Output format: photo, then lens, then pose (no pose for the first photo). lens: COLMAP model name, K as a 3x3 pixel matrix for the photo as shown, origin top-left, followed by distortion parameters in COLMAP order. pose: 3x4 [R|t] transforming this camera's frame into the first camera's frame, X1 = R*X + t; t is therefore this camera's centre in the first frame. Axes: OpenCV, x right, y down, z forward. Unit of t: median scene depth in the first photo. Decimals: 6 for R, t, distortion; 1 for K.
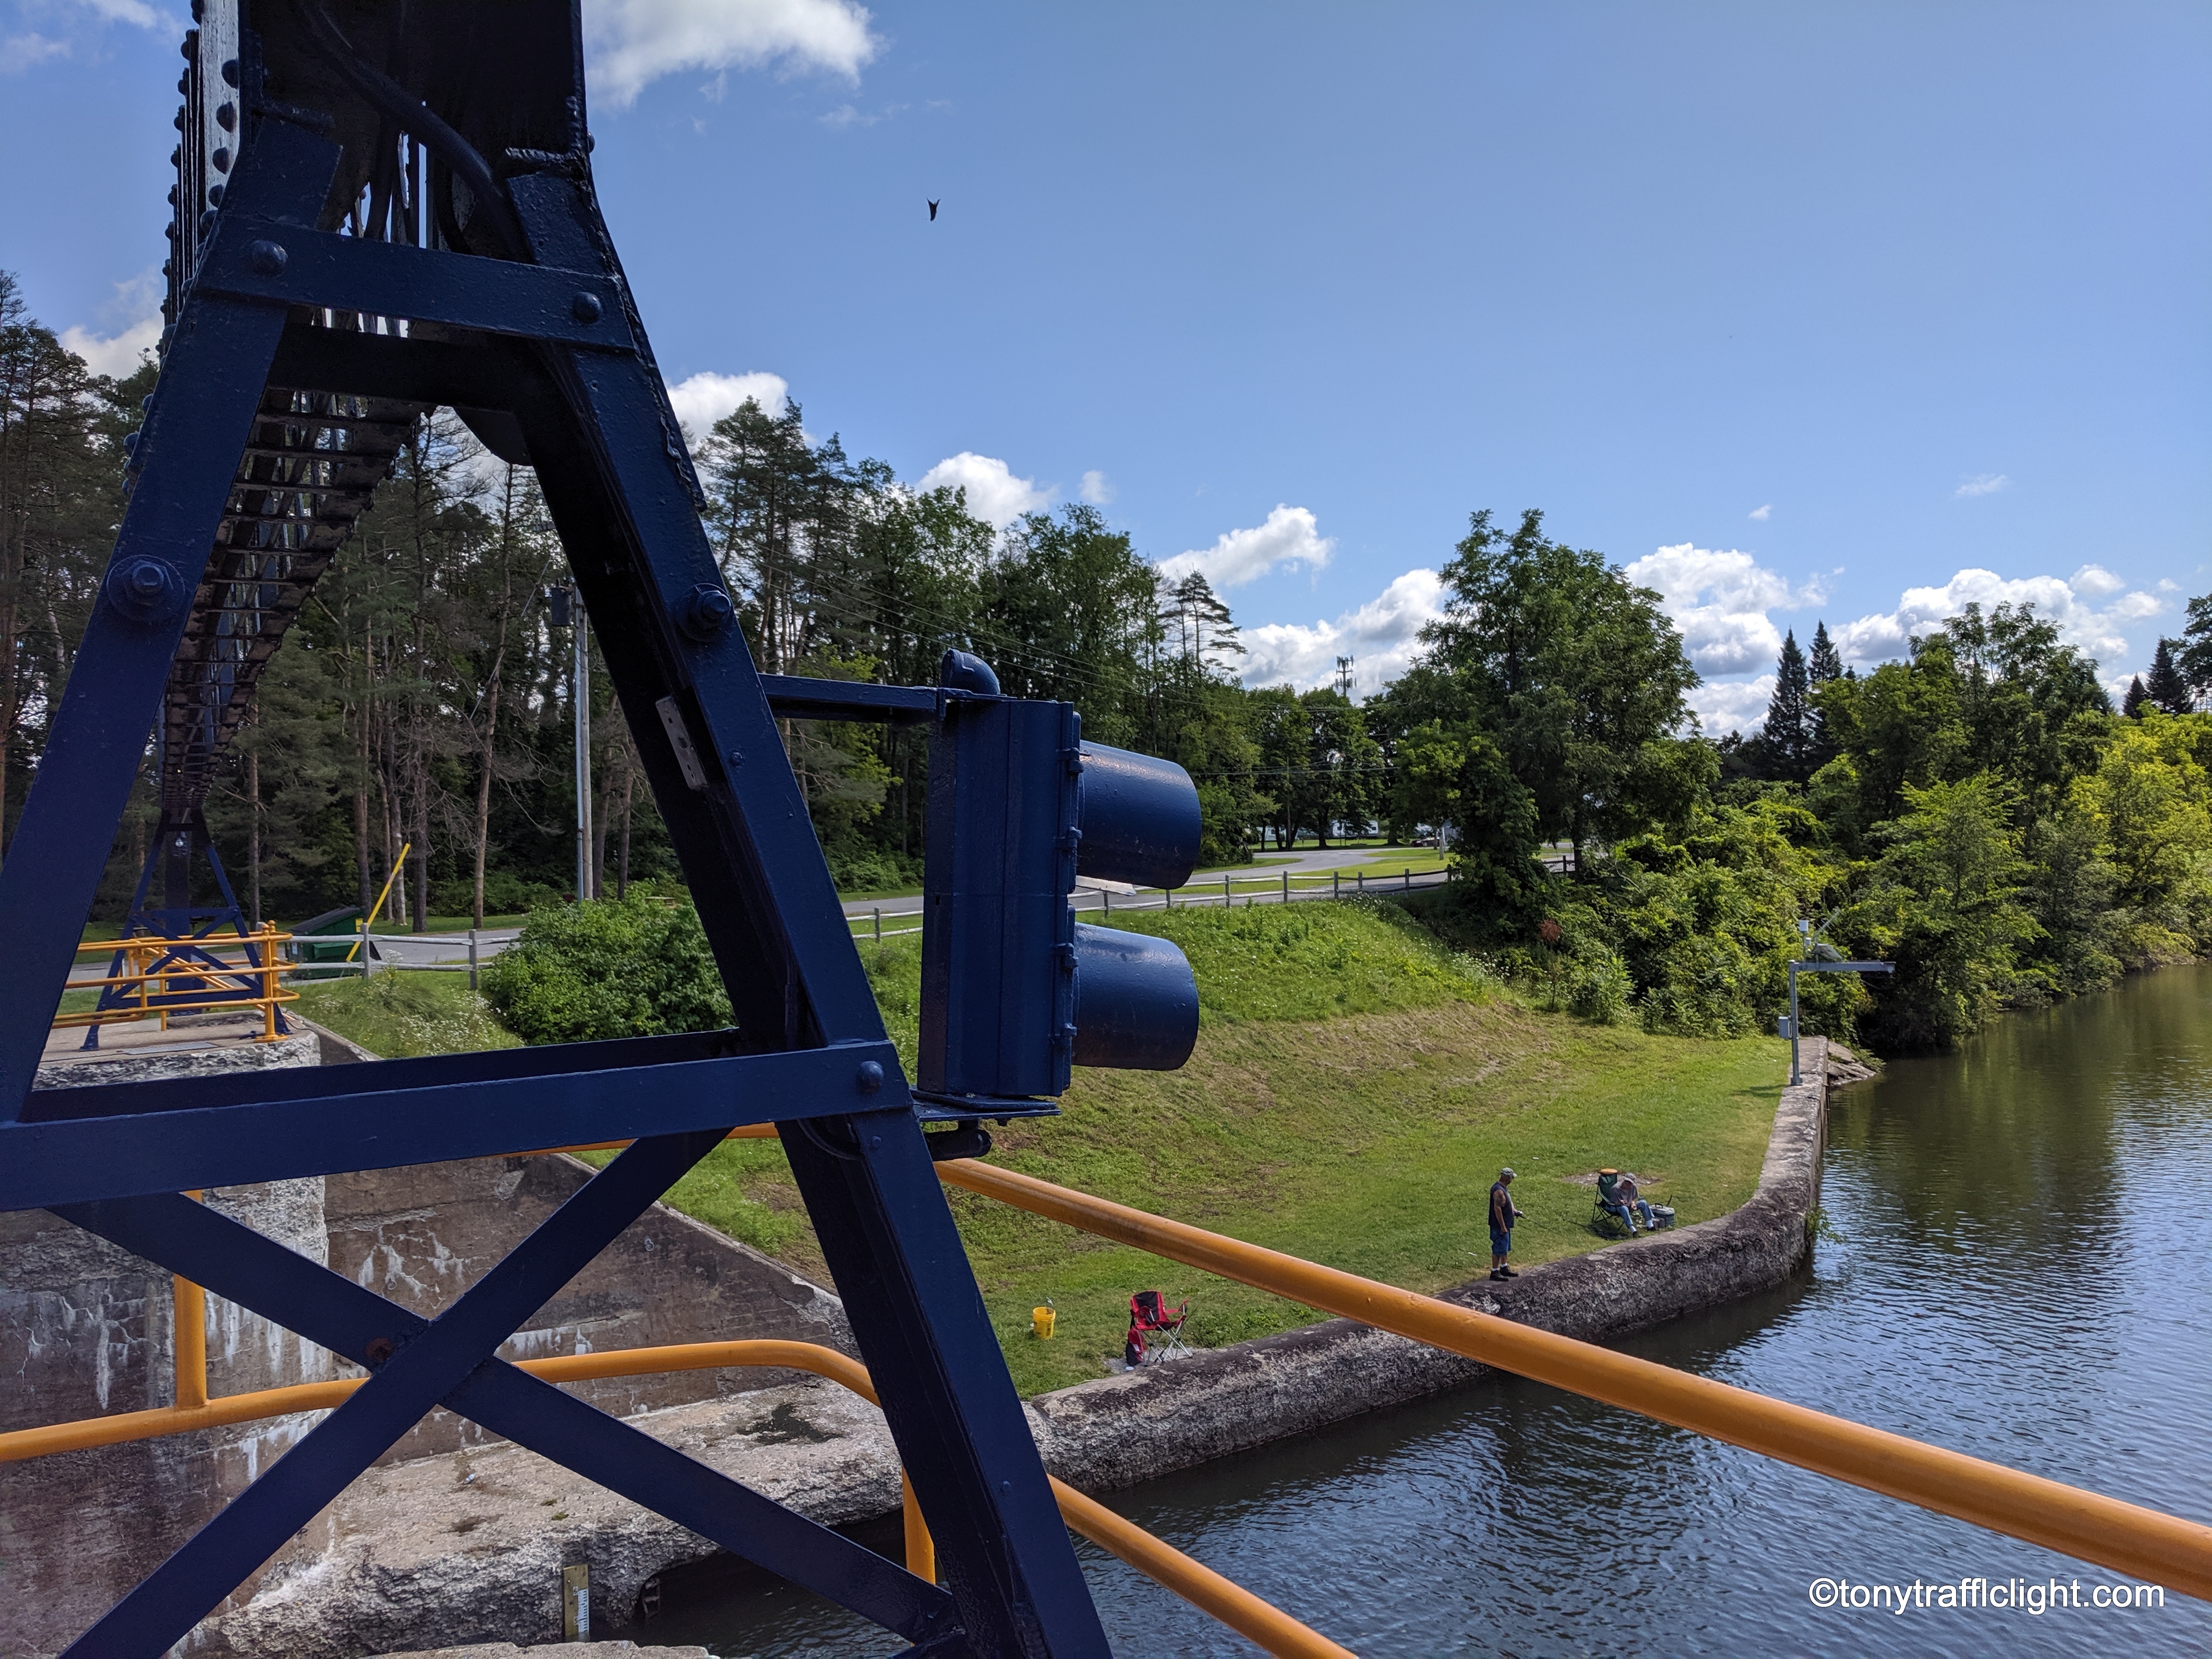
lens RADIAL K [[1659.8, 0, 1106.0], [0, 1659.8, 829.5], [0, 0, 1]] dist [0.006787, 0.000226]
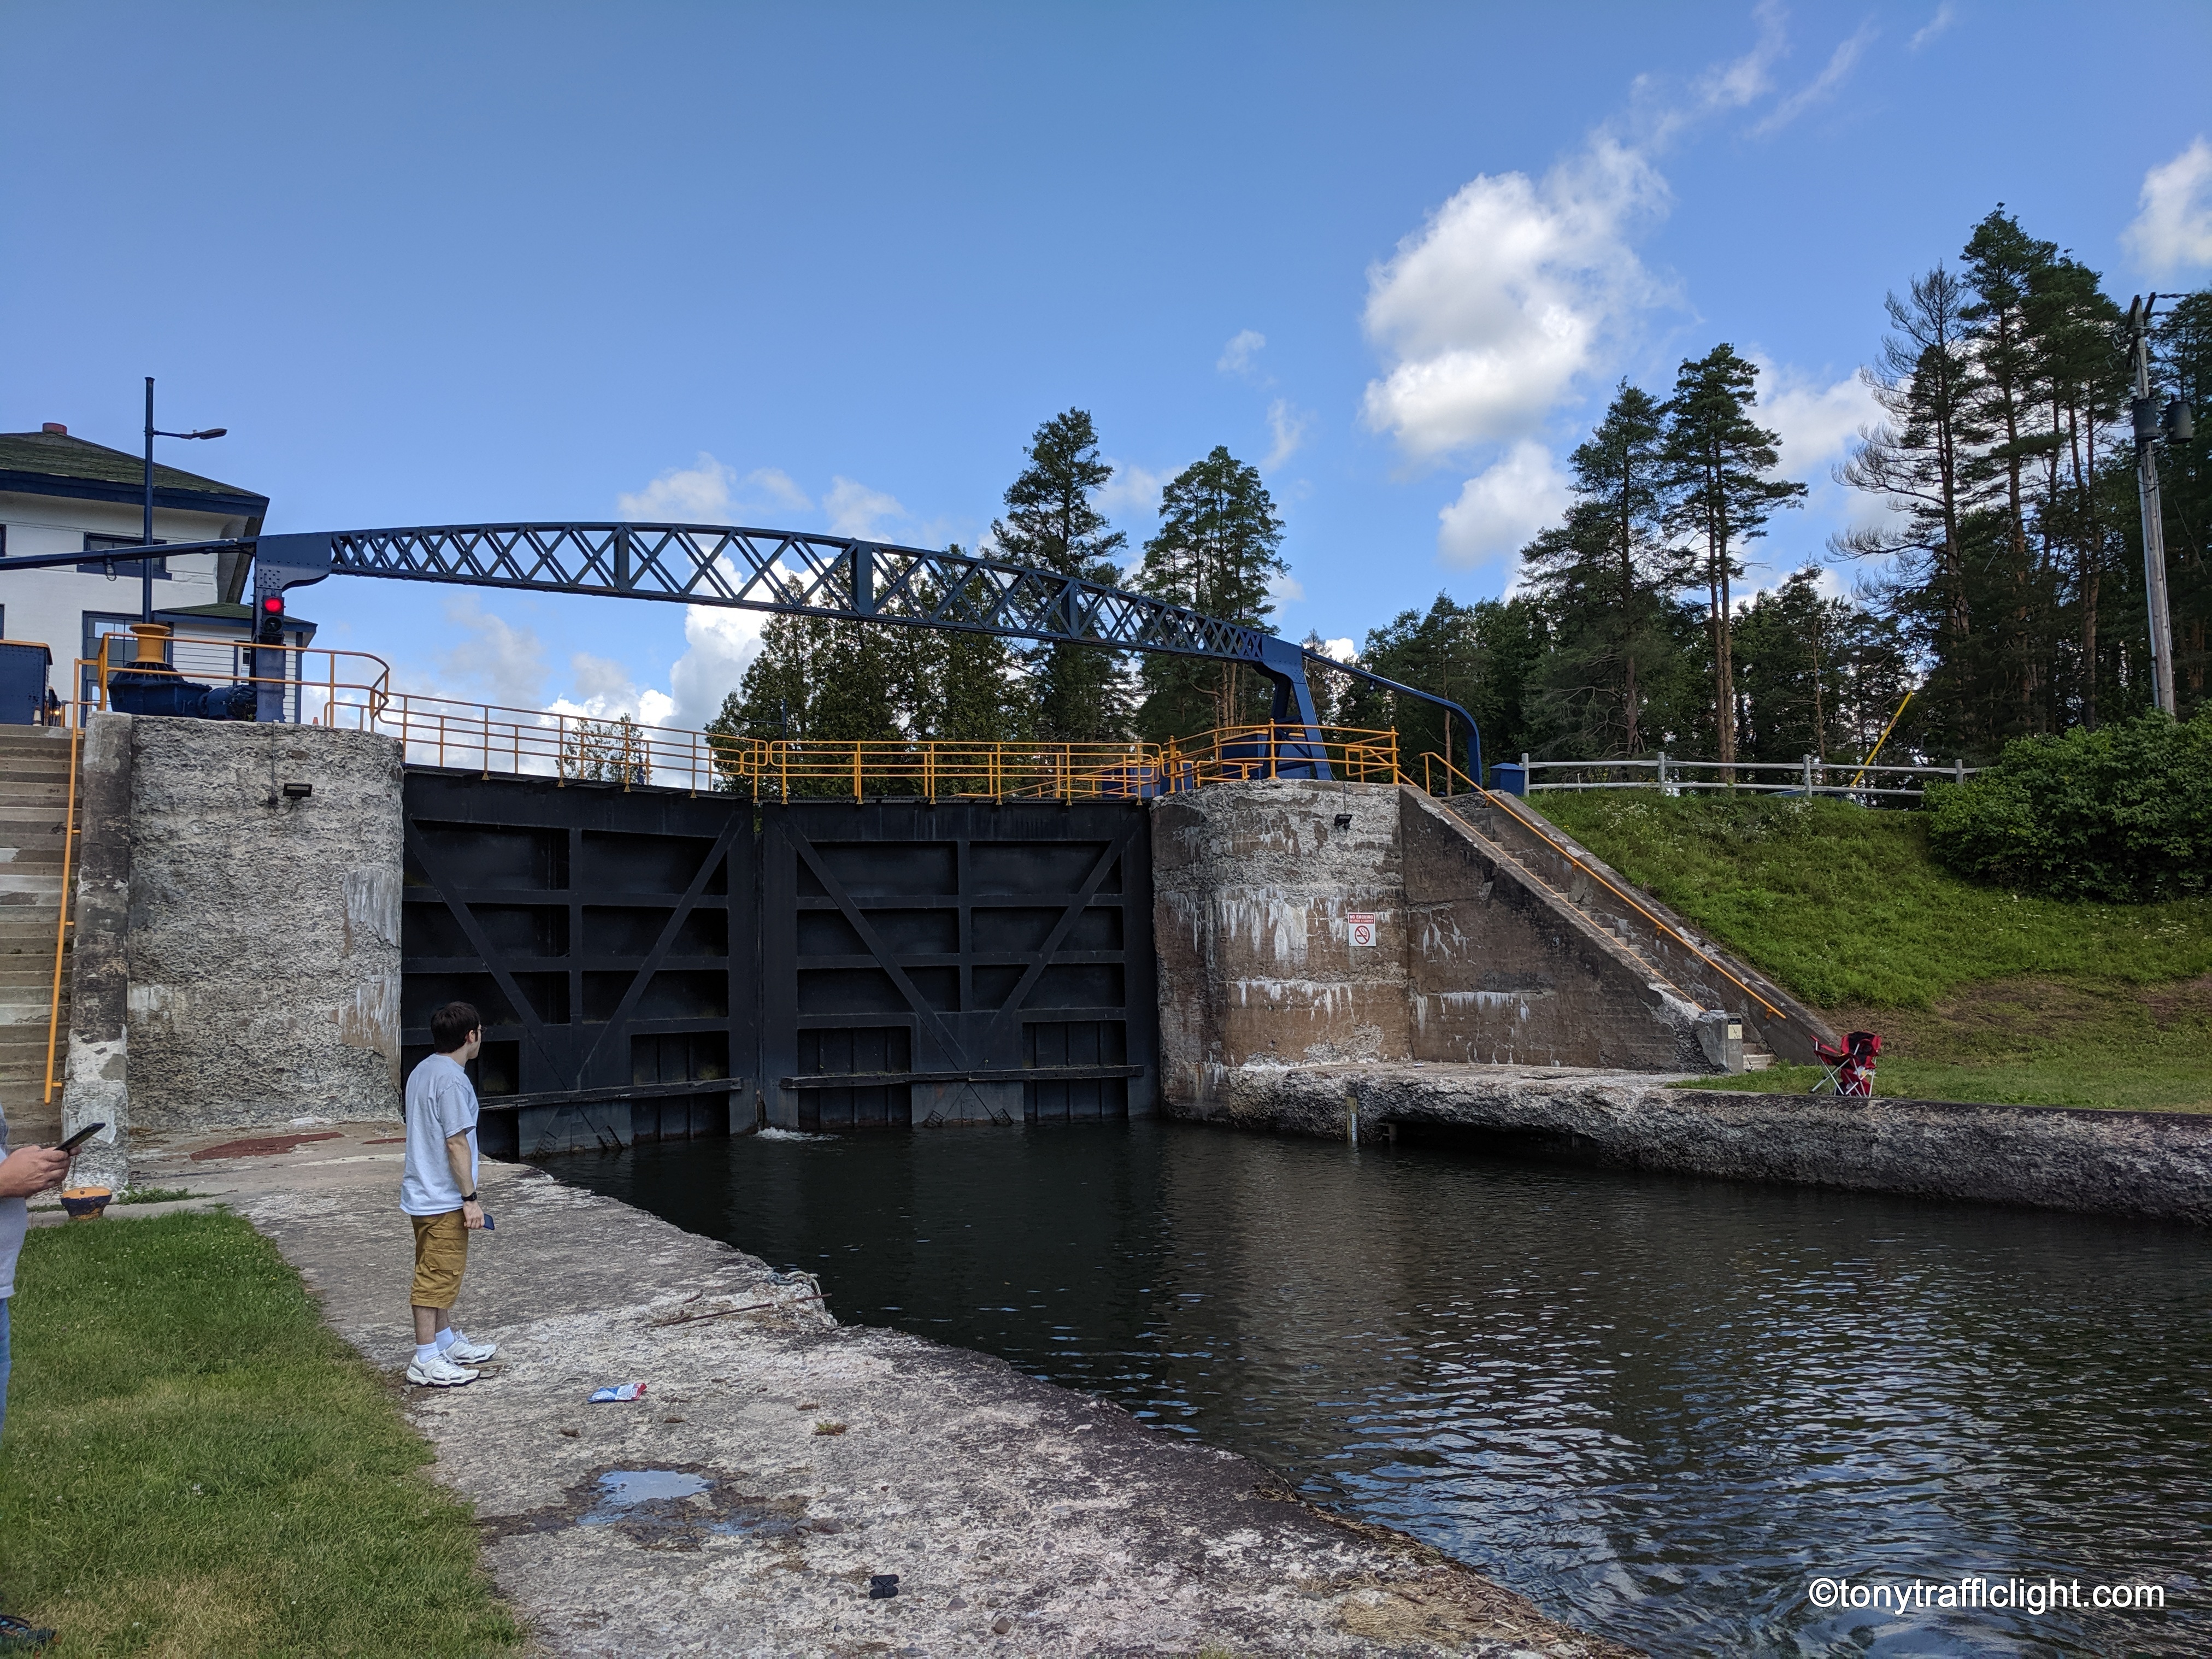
lens RADIAL K [[1659.8, 0, 1106.0], [0, 1659.8, 829.5], [0, 0, 1]] dist [0.006787, 0.000226]
pose [[0.020488, -0.056113, -0.998214, 0.339748], [0.034814, 0.997858, -0.055378, 0.070911], [0.999184, -0.033618, 0.022398, 0.196175]]
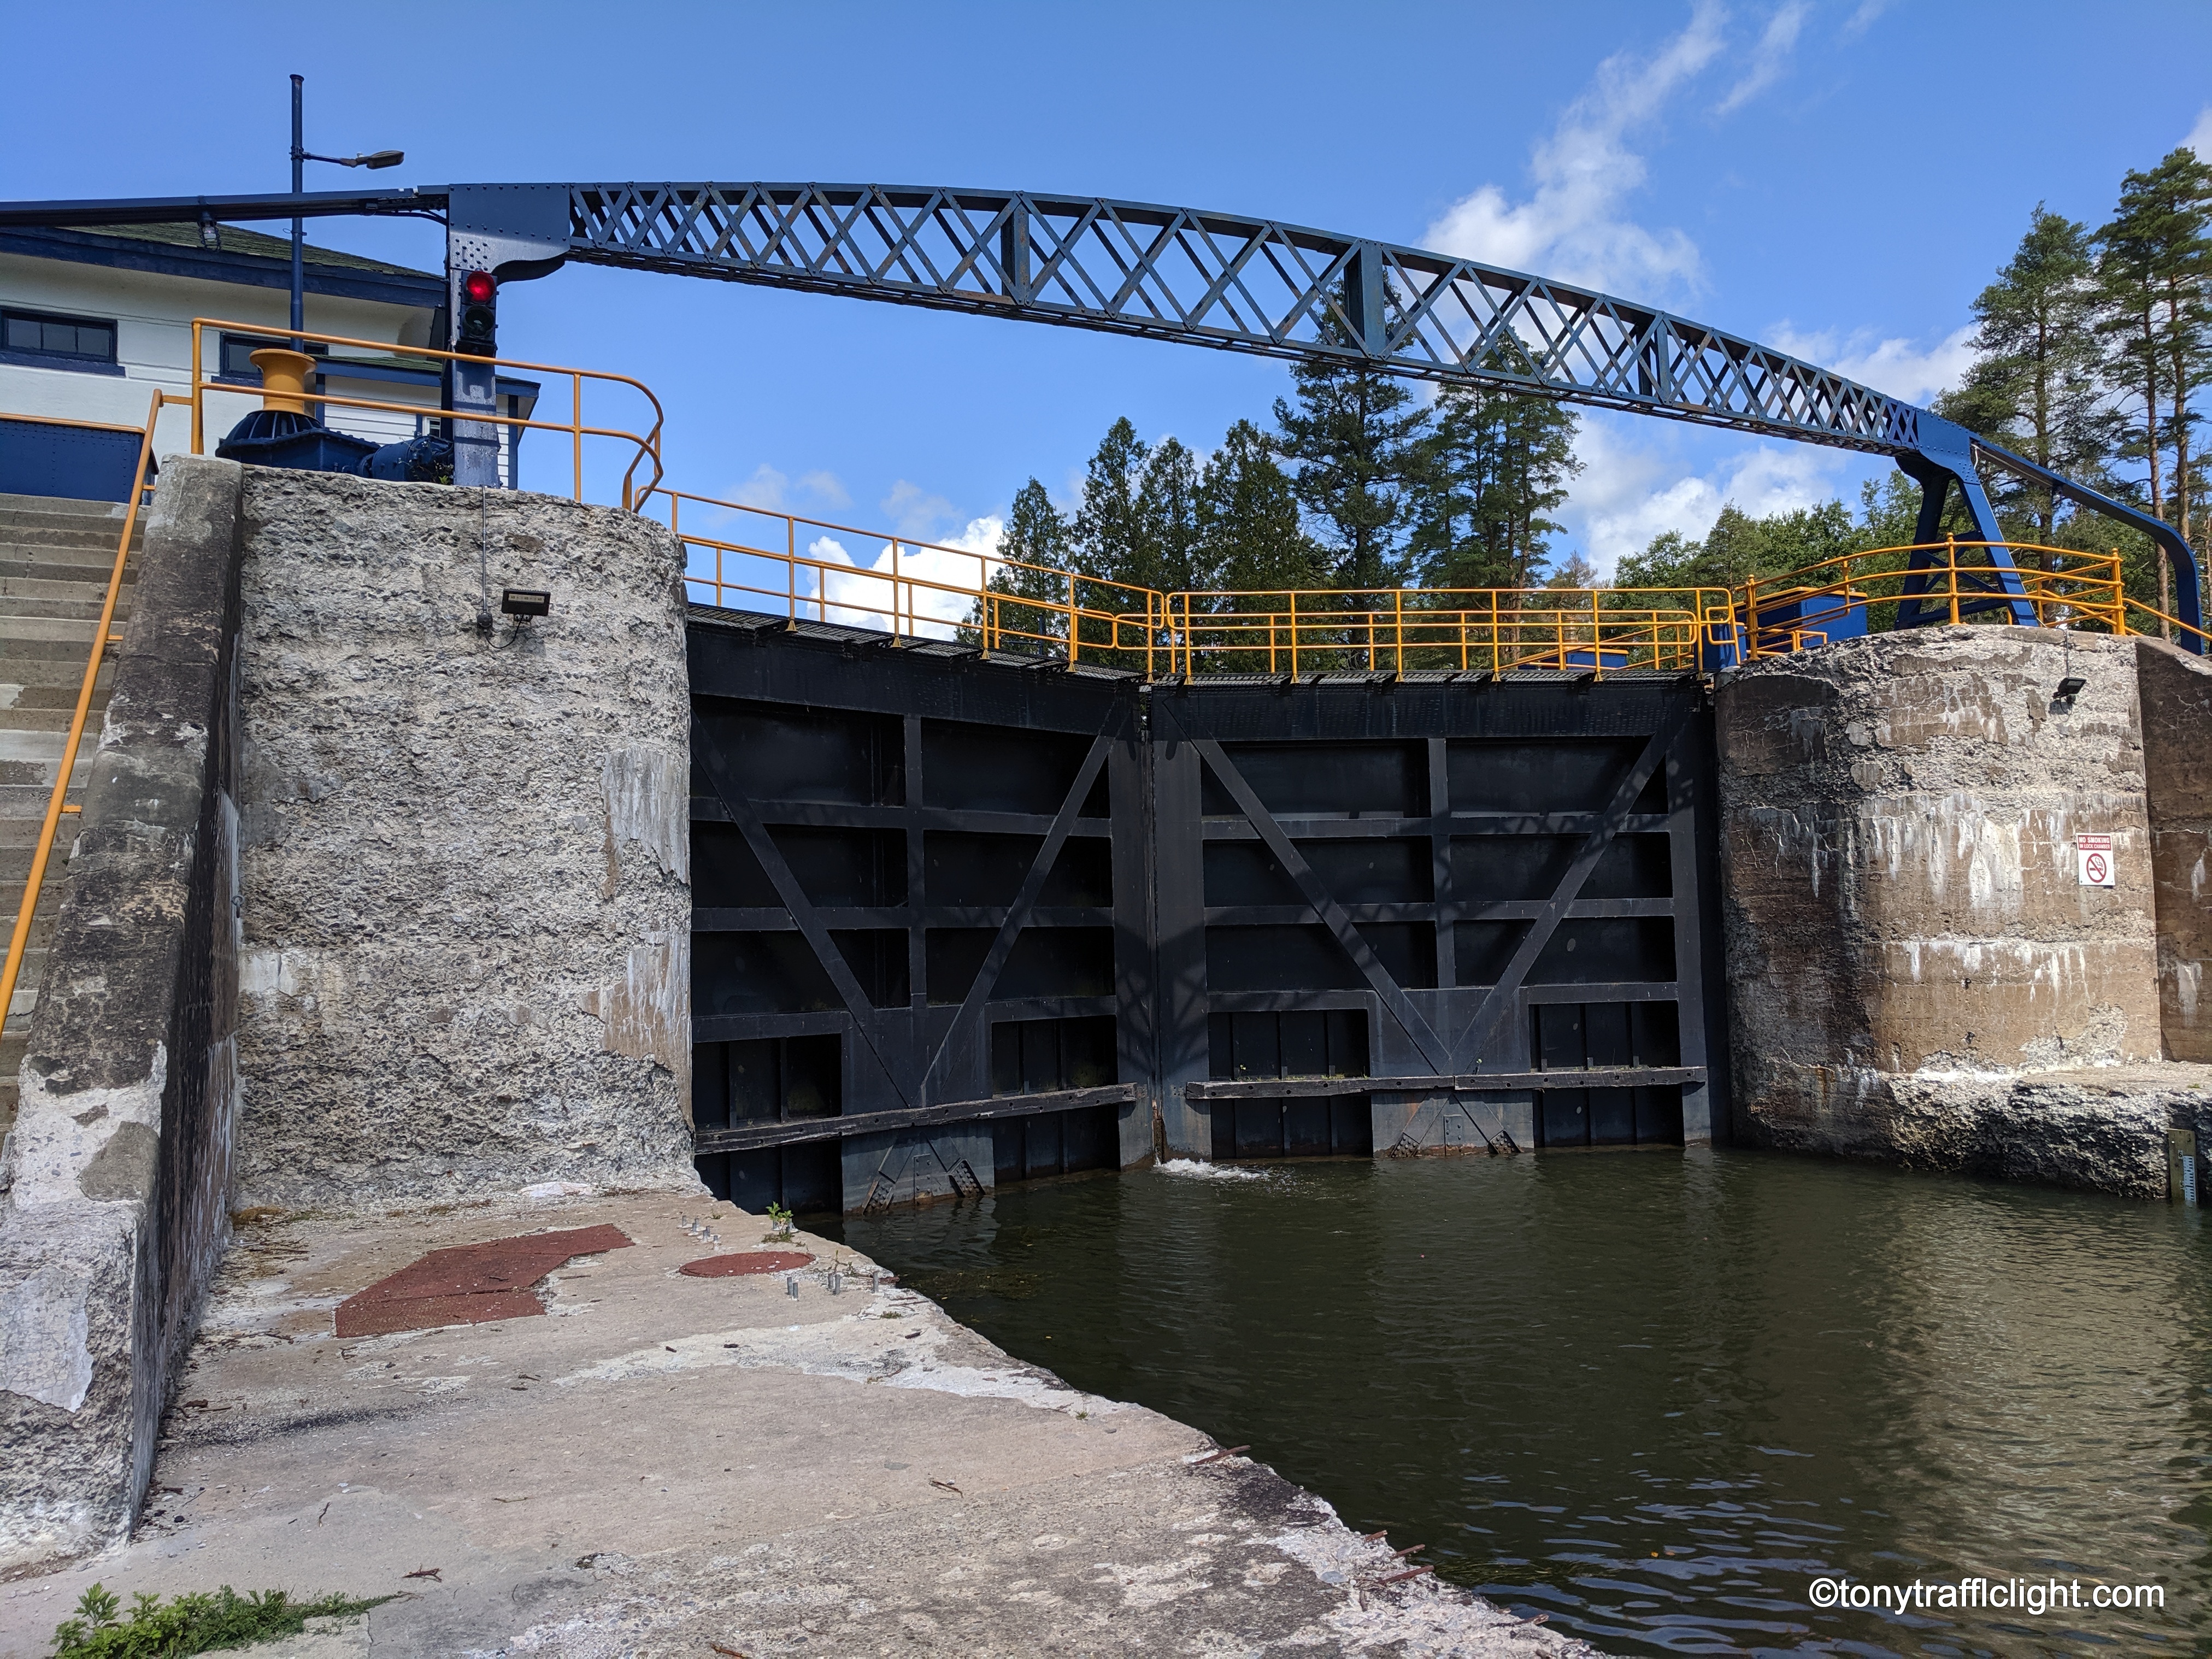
lens RADIAL K [[1688.7, 0, 1091.1], [0, 1688.7, 801.3], [0, 0, 1]] dist [0.004247, 0.001225]
pose [[-0.086791, -0.052244, -0.994856, 0.191734], [0.042171, 0.997536, -0.056063, 0.074585], [0.995334, -0.046820, -0.084374, 0.122734]]
